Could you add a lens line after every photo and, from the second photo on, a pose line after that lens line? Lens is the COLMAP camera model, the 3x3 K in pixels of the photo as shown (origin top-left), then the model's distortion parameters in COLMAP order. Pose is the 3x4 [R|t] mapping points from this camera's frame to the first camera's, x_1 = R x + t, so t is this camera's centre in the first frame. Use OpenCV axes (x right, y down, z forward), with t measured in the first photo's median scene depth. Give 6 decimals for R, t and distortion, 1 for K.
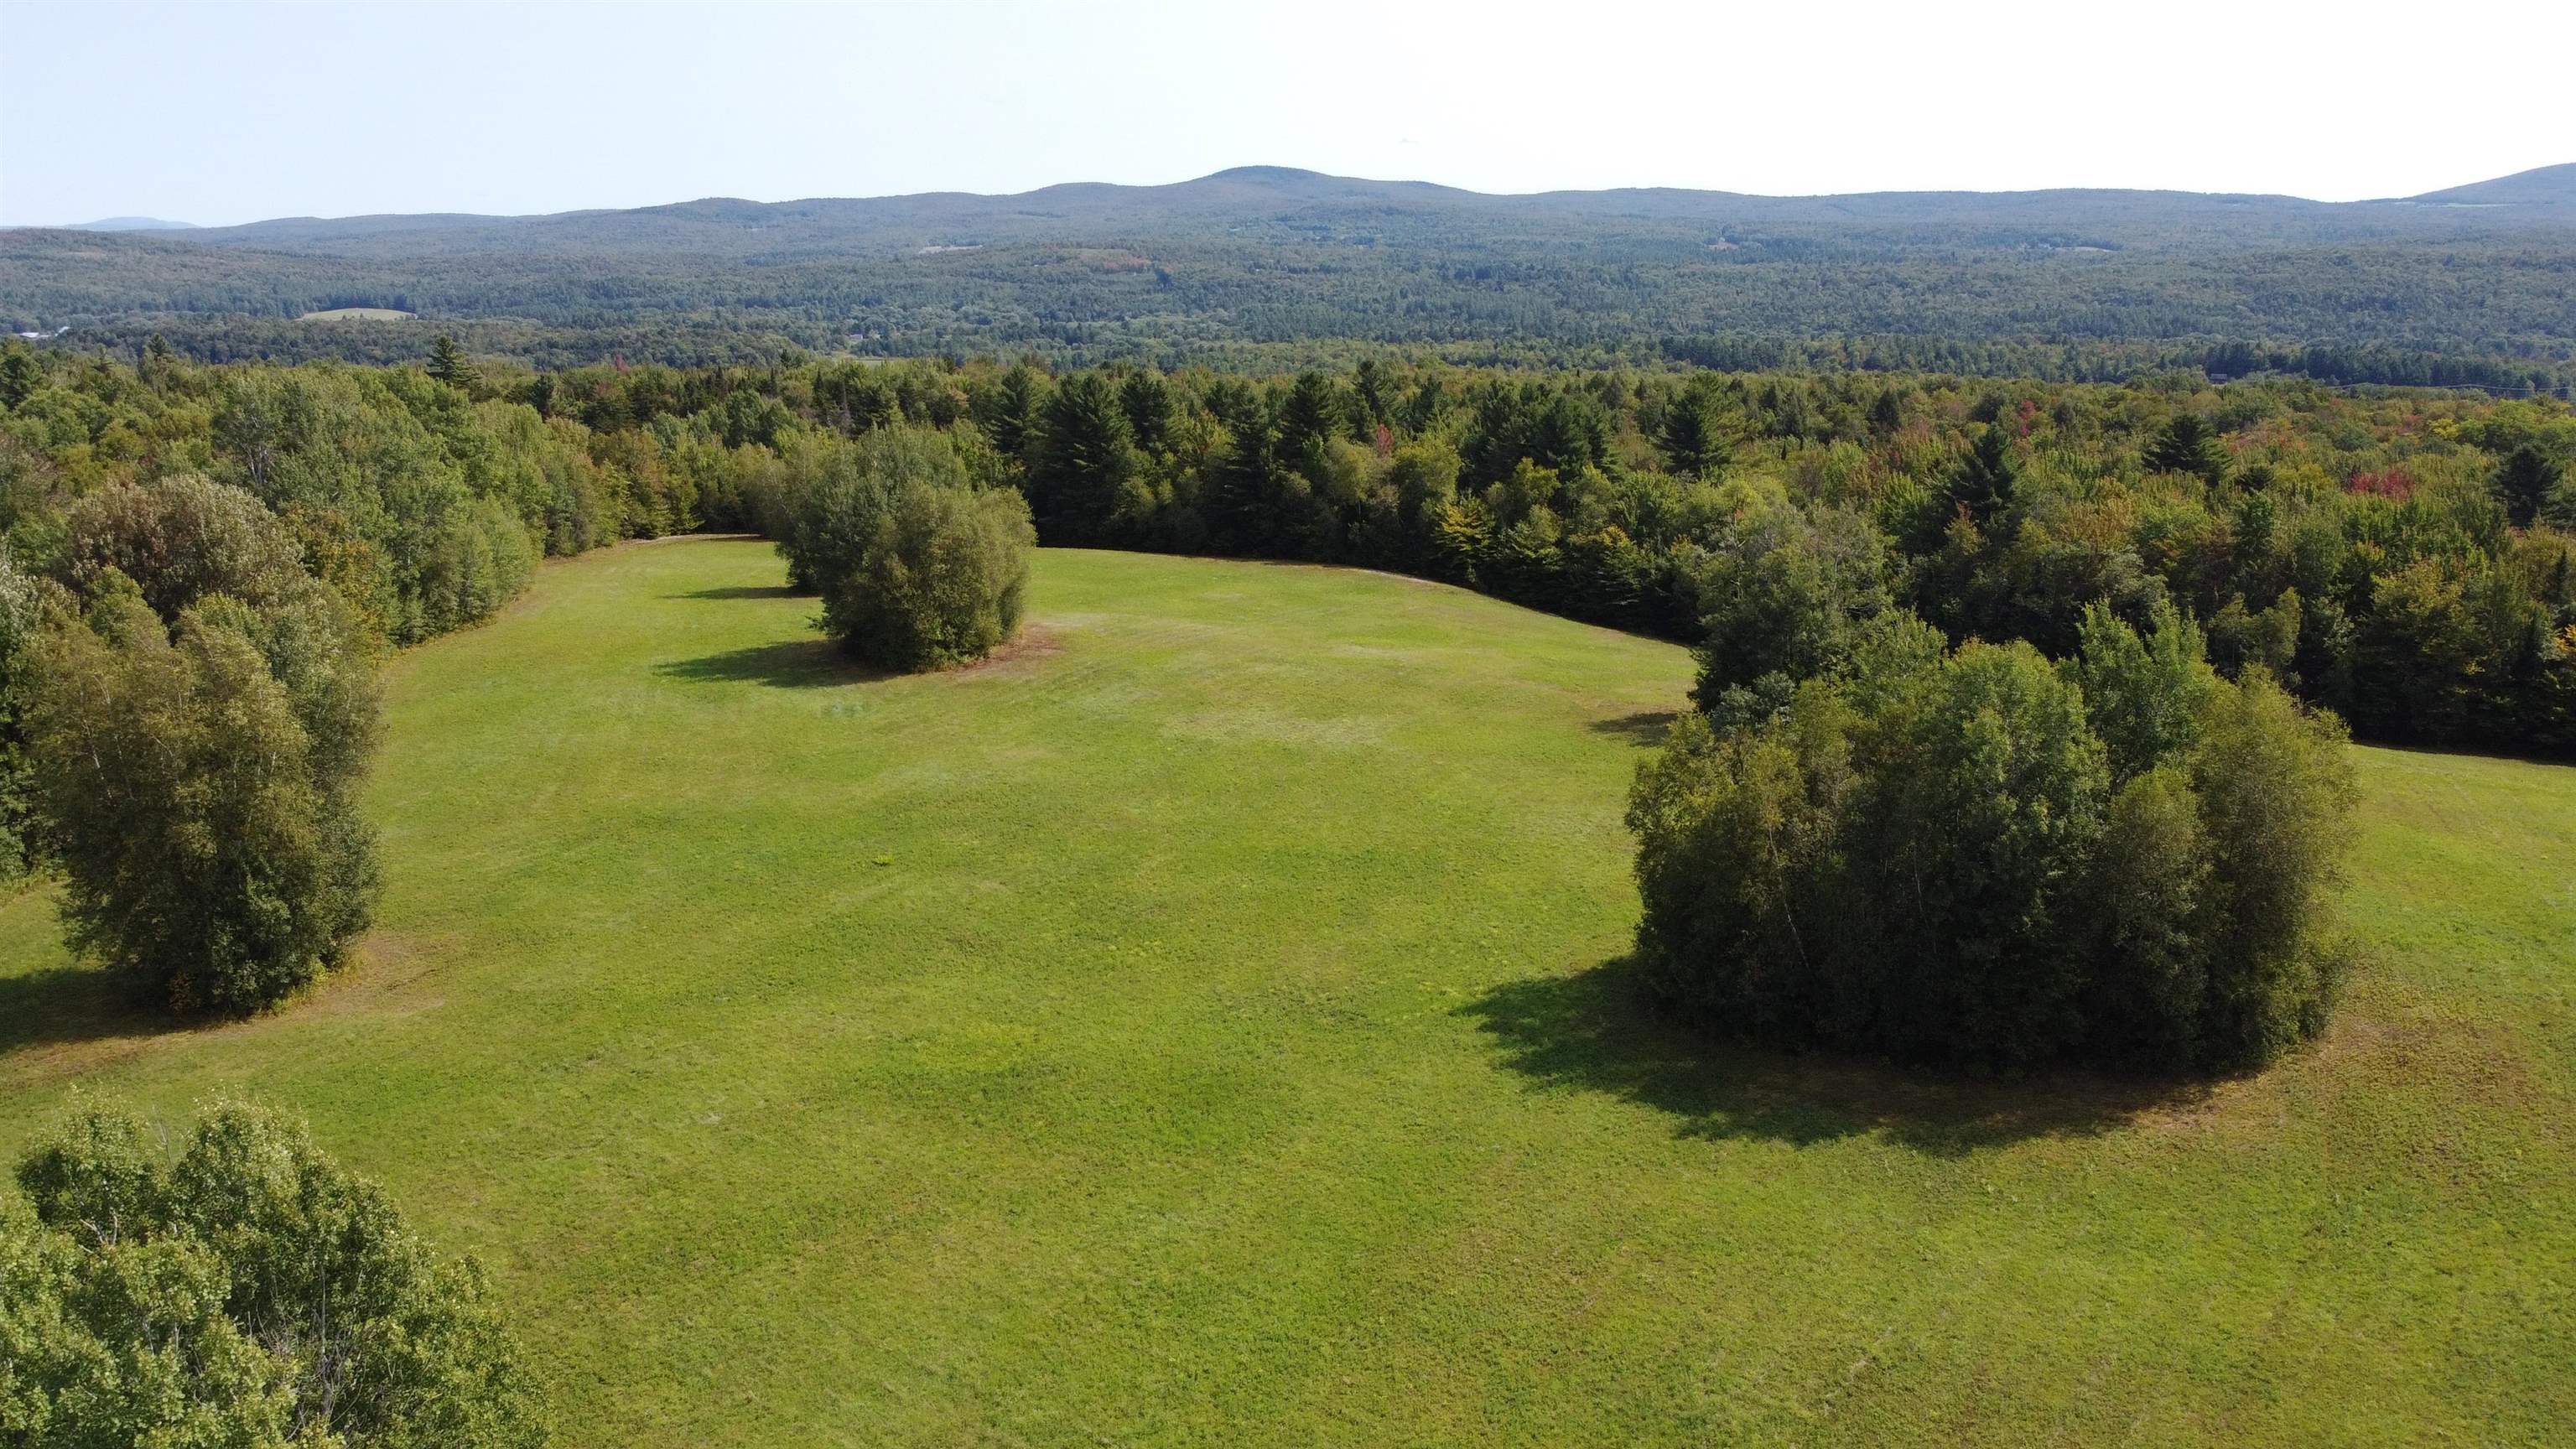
lens RADIAL K [[1948.3, 0, 1283.1], [0, 1948.3, 718.7], [0, 0, 1]] dist [0.004802, -0.006928]
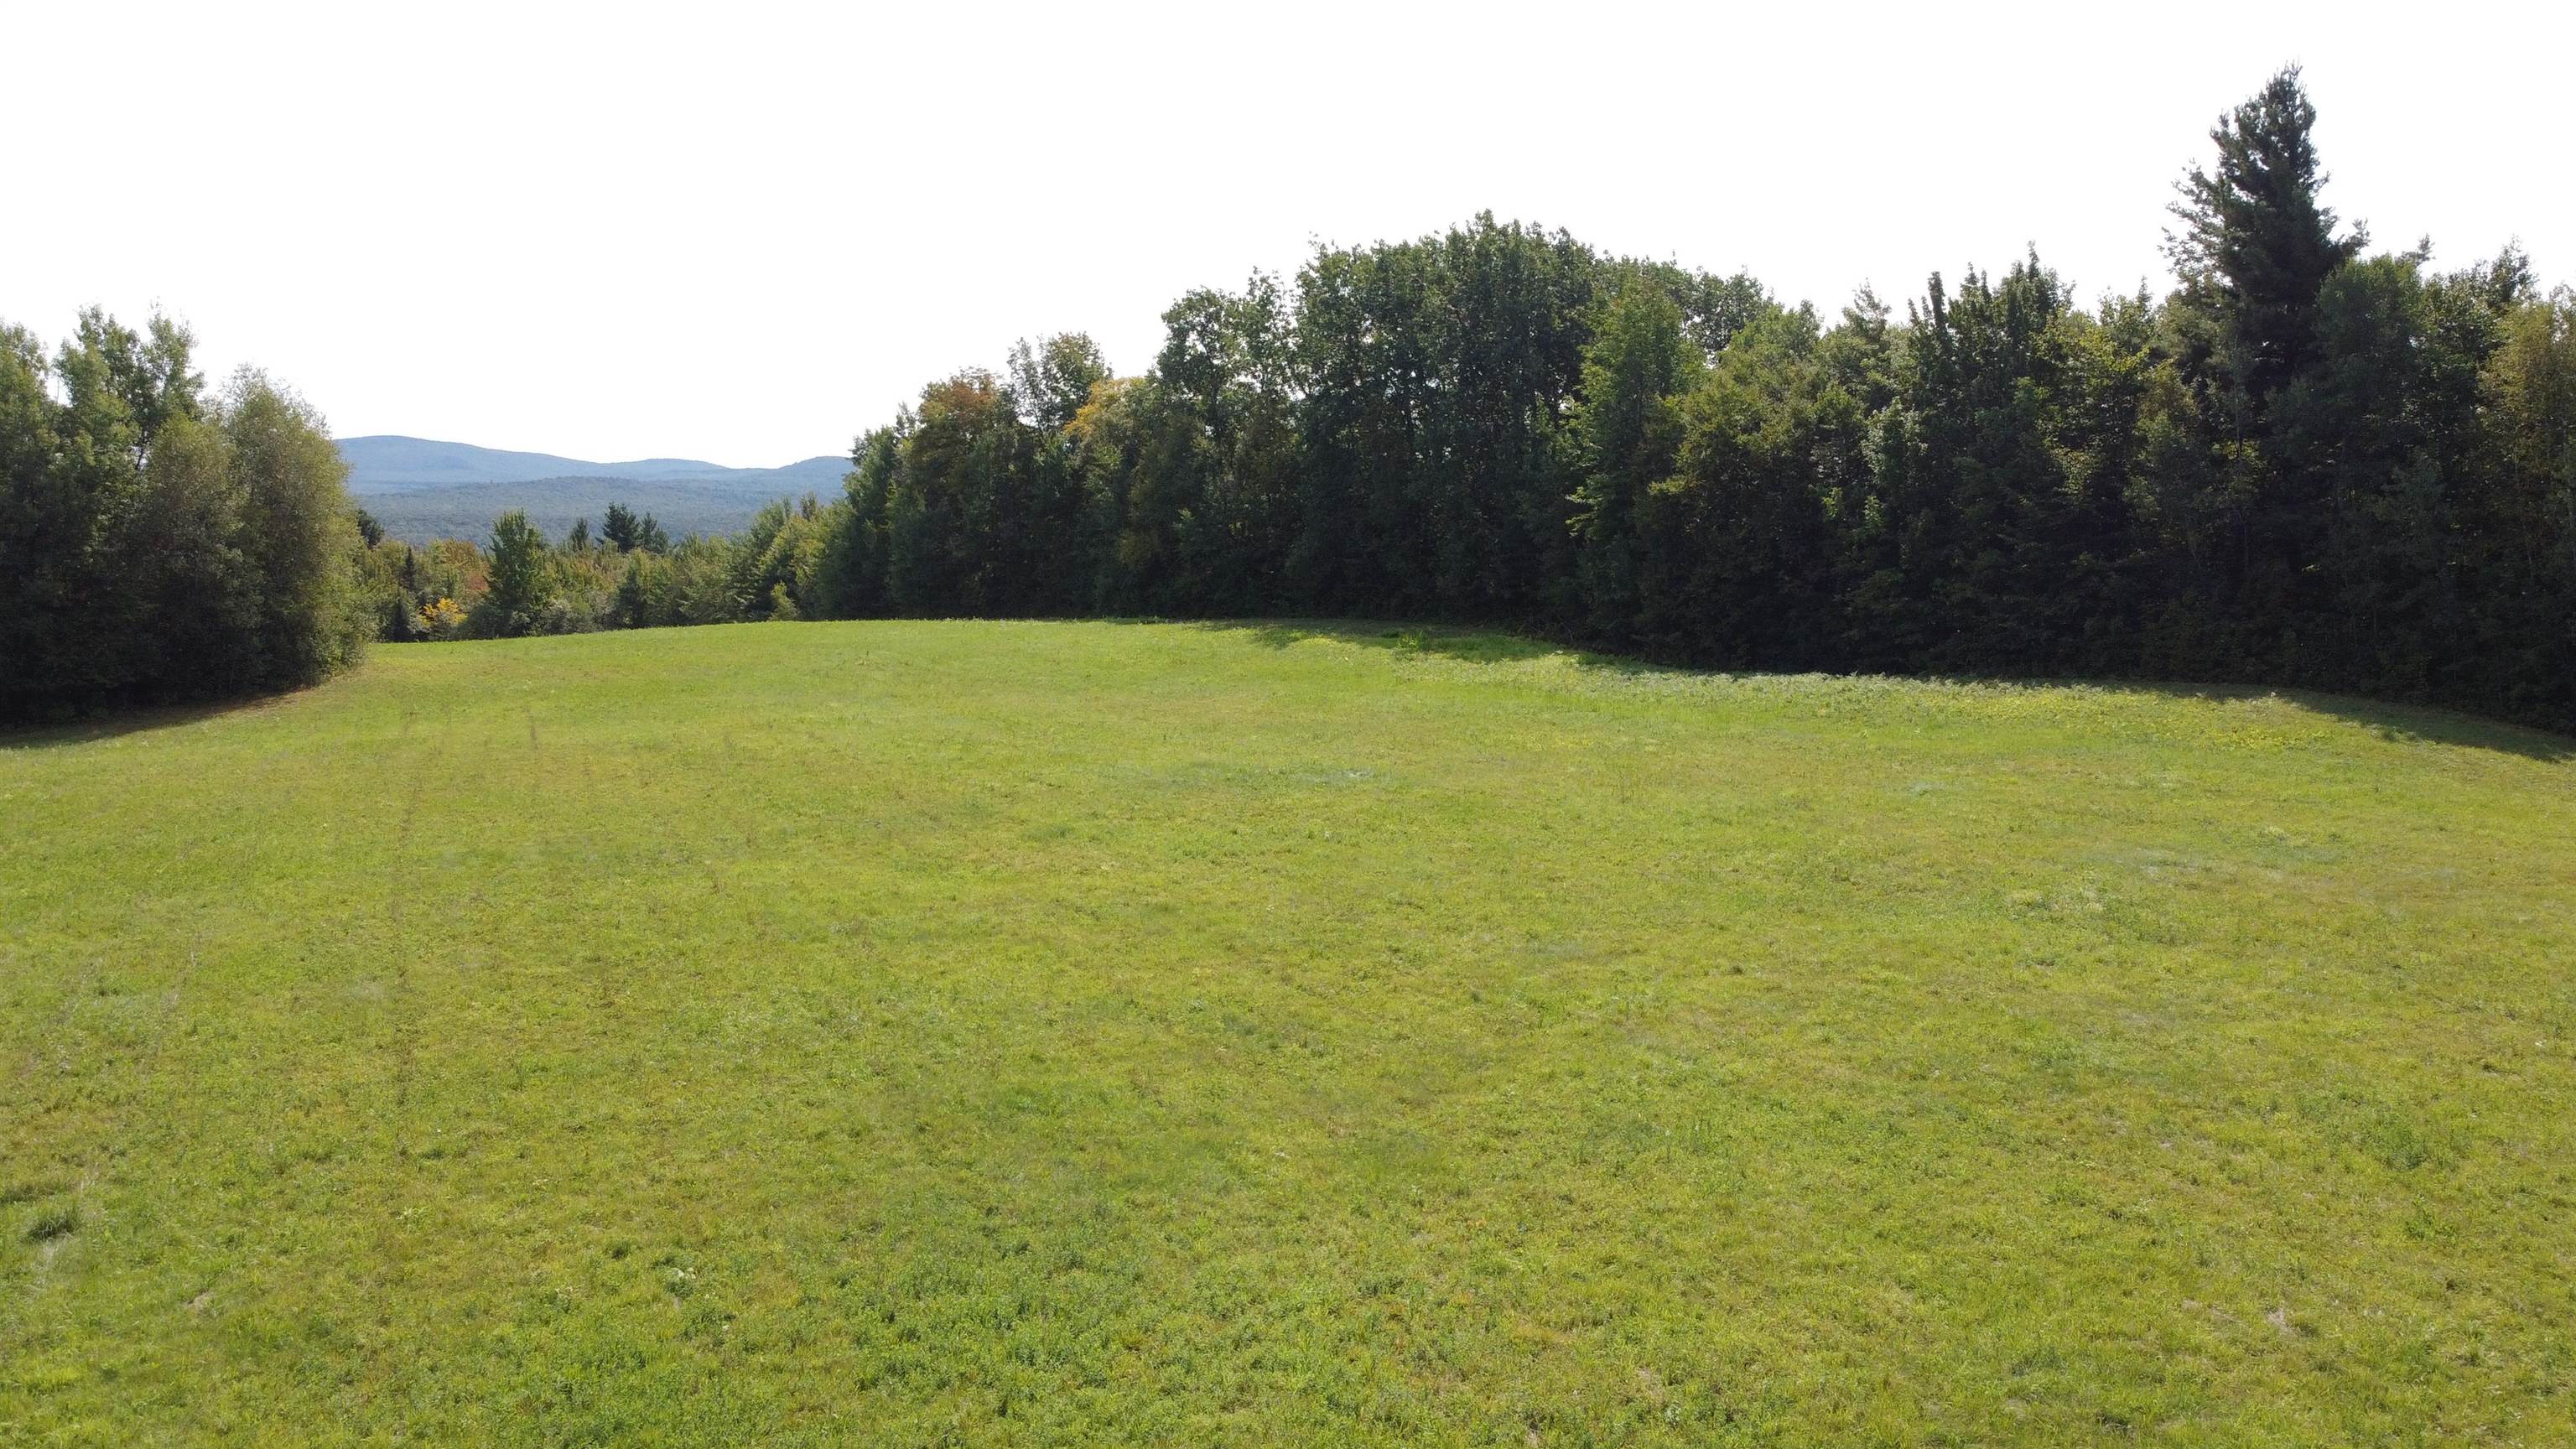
lens RADIAL K [[1951.3, 0, 1282.5], [0, 1951.3, 709.2], [0, 0, 1]] dist [0.002725, -0.003700]
pose [[0.515370, -0.087963, 0.852442, -0.062634], [0.208051, 0.977801, -0.024885, 0.110432], [-0.831329, 0.190177, 0.522230, -0.025644]]
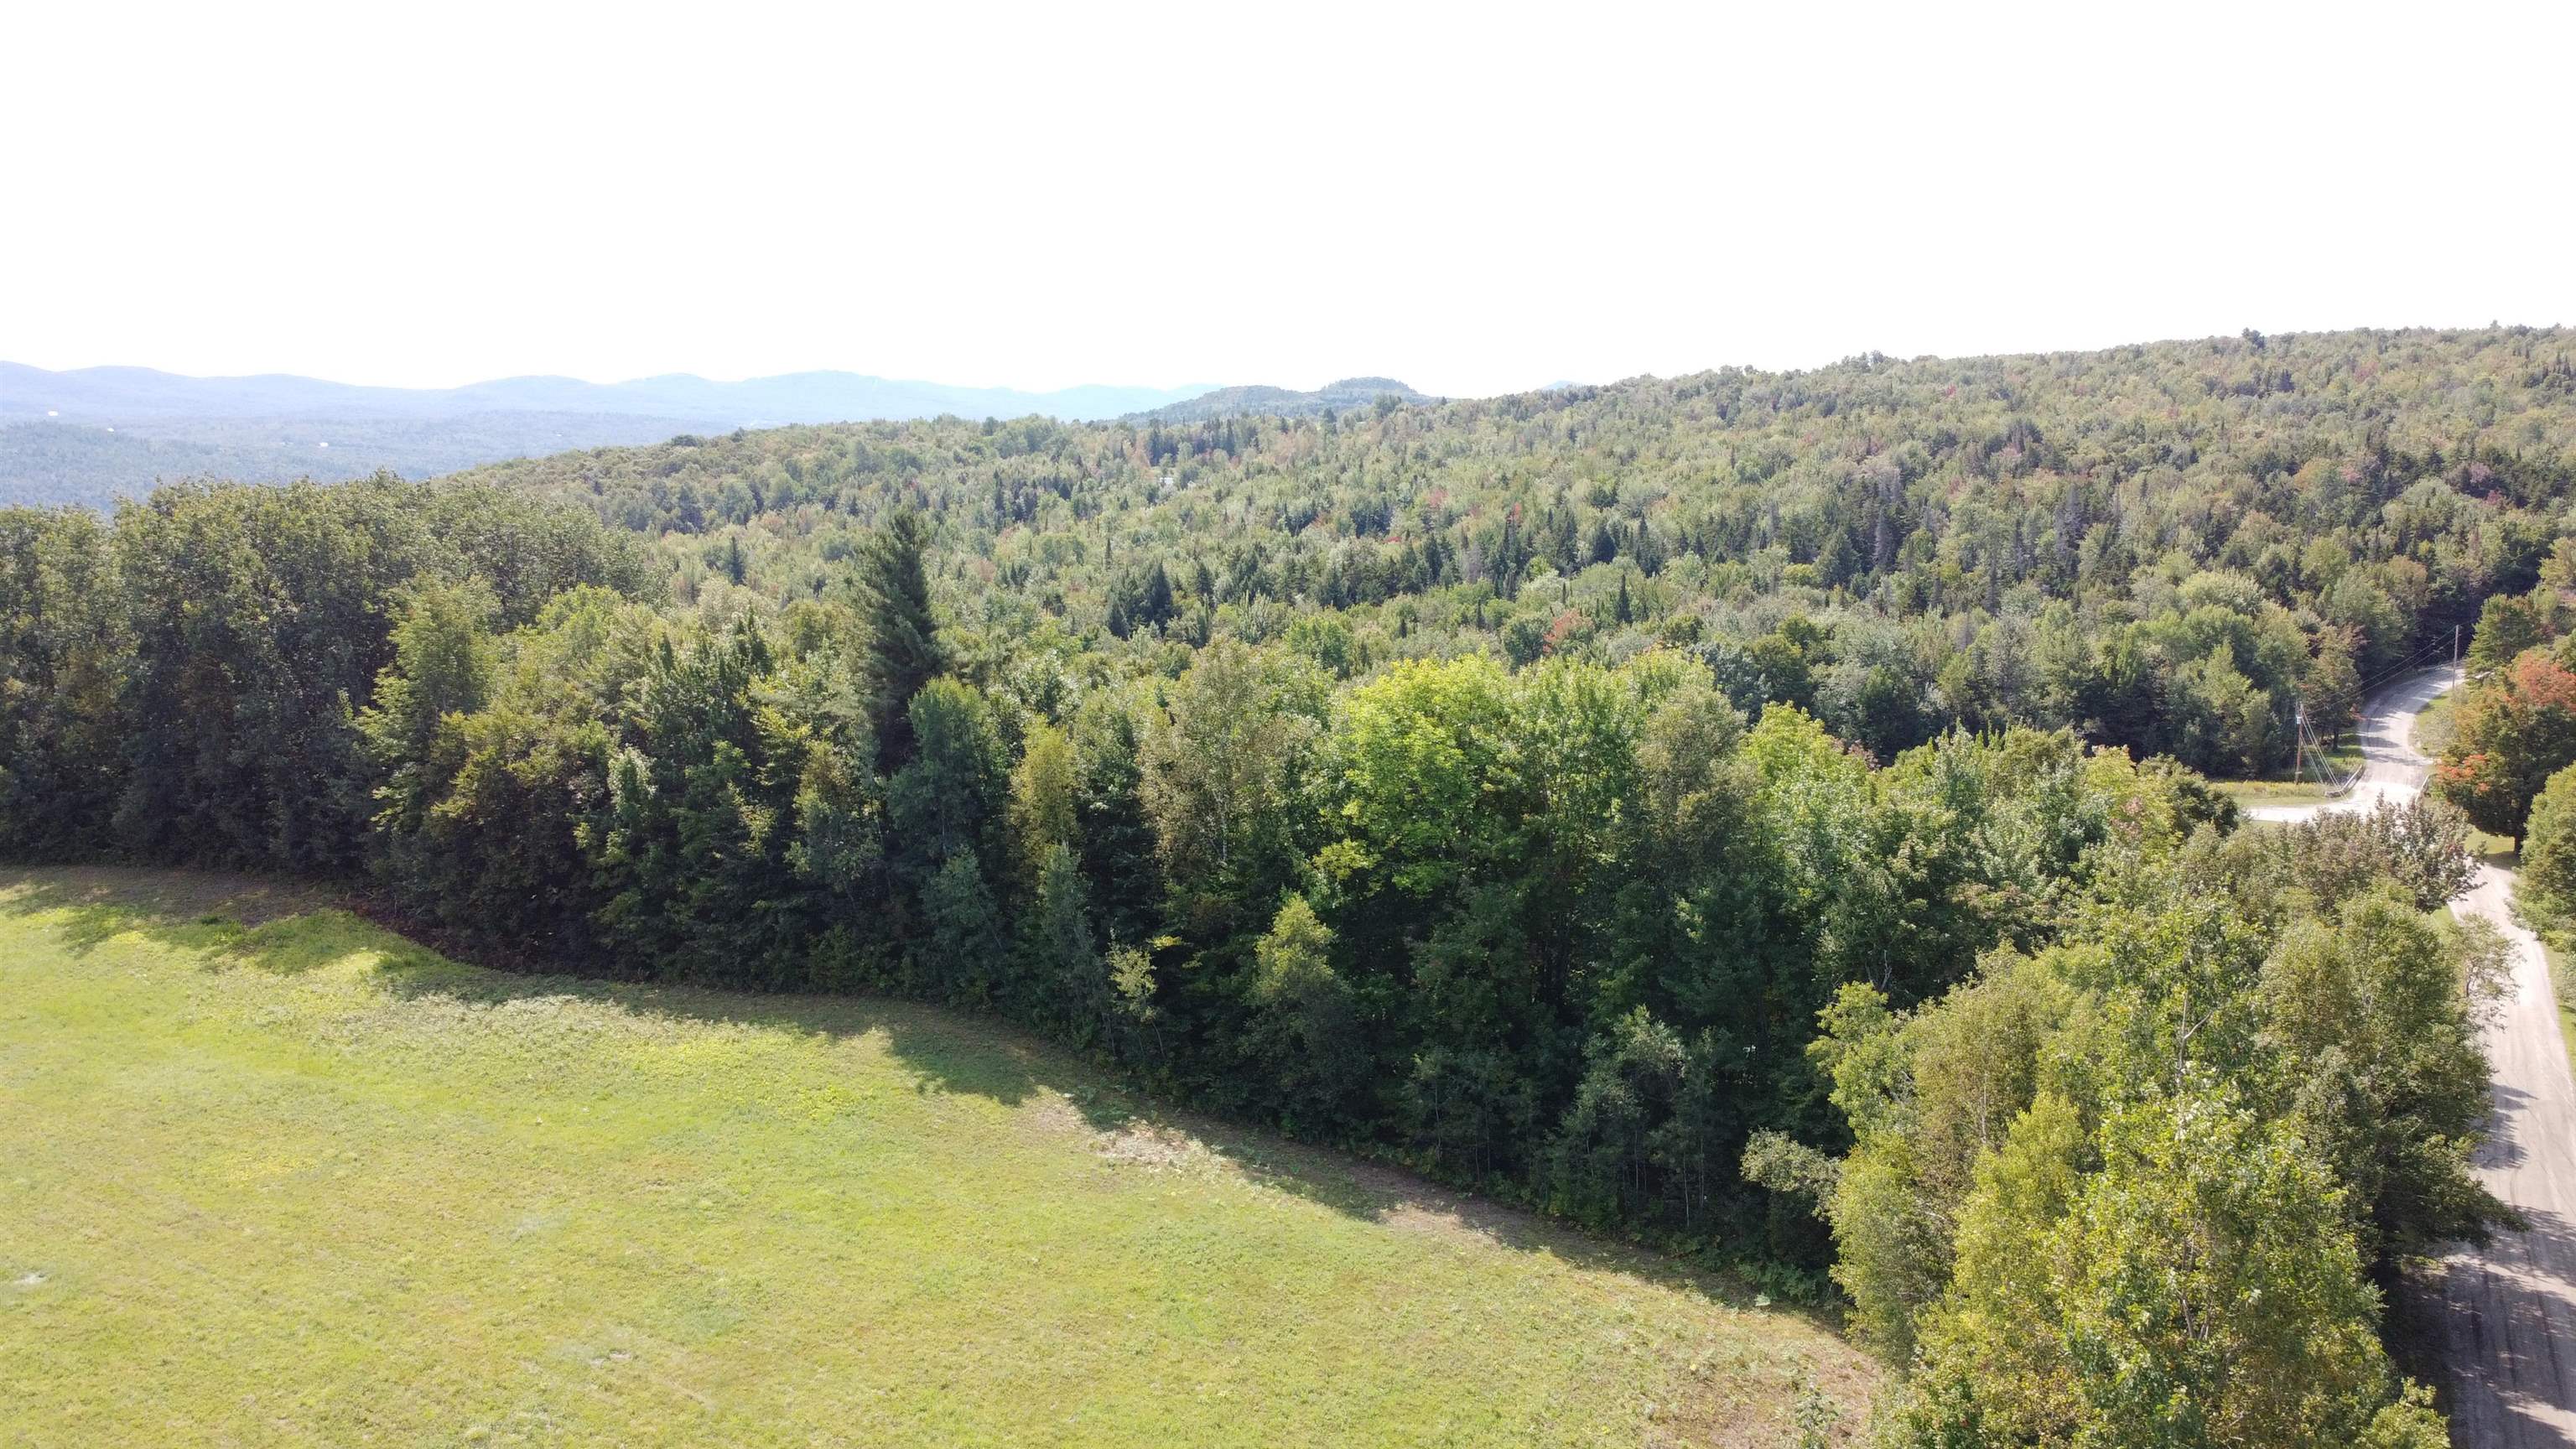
lens RADIAL K [[1948.3, 0, 1283.1], [0, 1948.3, 718.7], [0, 0, 1]] dist [0.004802, -0.006928]
pose [[0.073508, -0.142941, 0.986998, -0.106566], [0.237892, 0.963620, 0.121838, 0.047212], [-0.968506, 0.225843, 0.104838, -0.125787]]
